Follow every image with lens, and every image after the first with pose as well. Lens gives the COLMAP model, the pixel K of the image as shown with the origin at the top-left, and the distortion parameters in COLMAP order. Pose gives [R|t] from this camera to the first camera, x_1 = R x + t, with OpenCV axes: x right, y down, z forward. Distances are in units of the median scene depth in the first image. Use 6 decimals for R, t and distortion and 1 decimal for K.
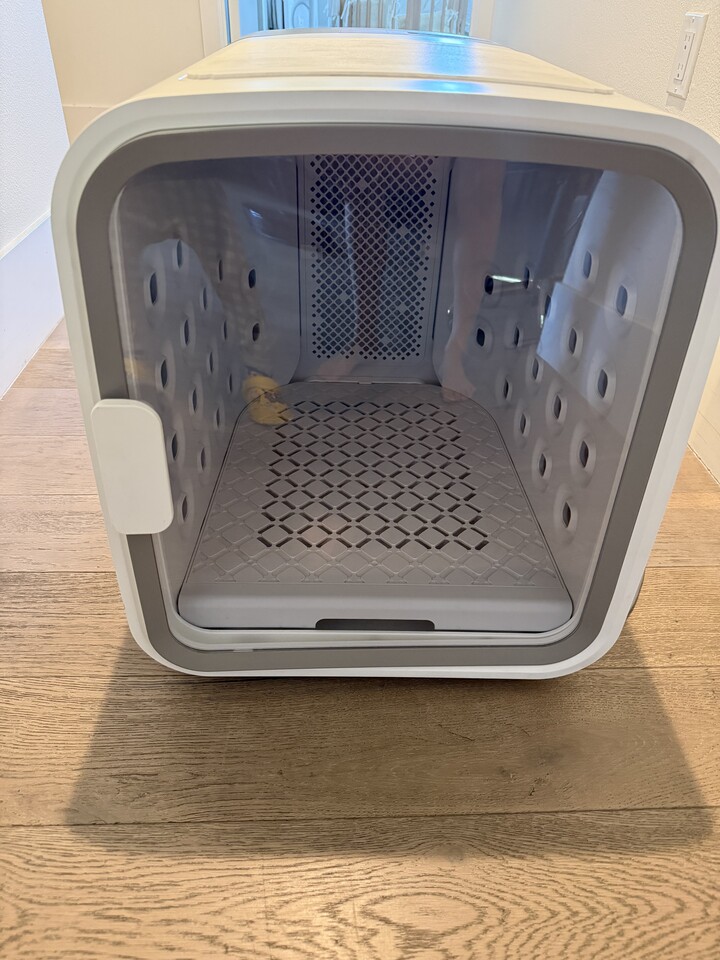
lens RADIAL K [[681.2, 0, 360.0], [0, 681.2, 480.0], [0, 0, 1]] dist [0.094182, -0.146541]
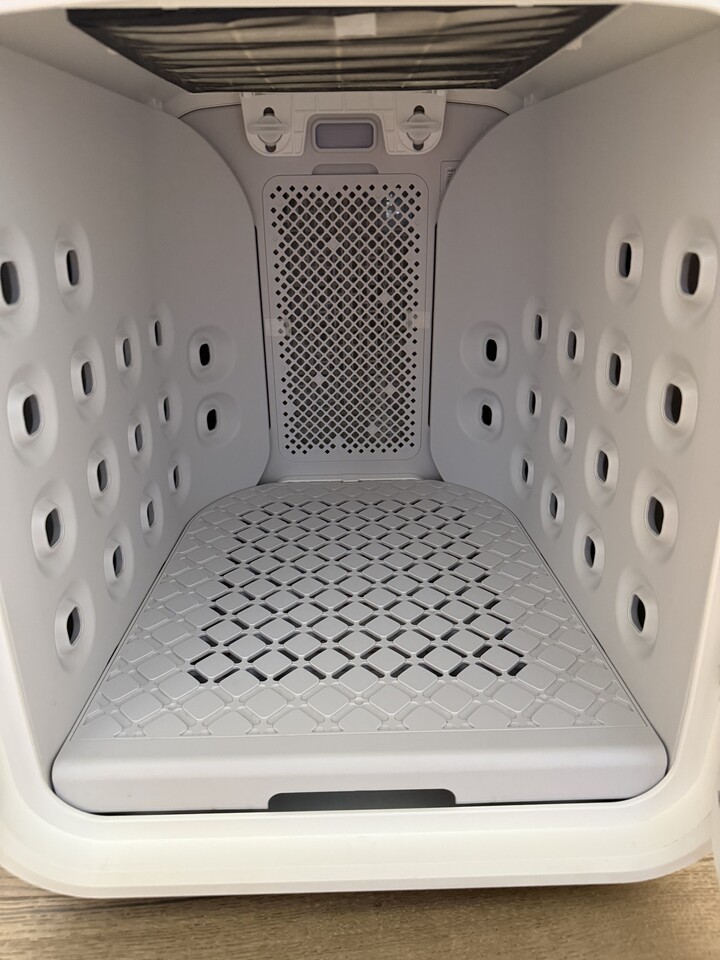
lens RADIAL K [[681.2, 0, 360.0], [0, 681.2, 480.0], [0, 0, 1]] dist [0.094182, -0.146541]
pose [[0.998981, -0.044706, -0.006217, 0.027844], [0.042060, 0.972005, -0.231165, 0.052665], [0.016378, 0.230668, 0.972895, 0.232924]]
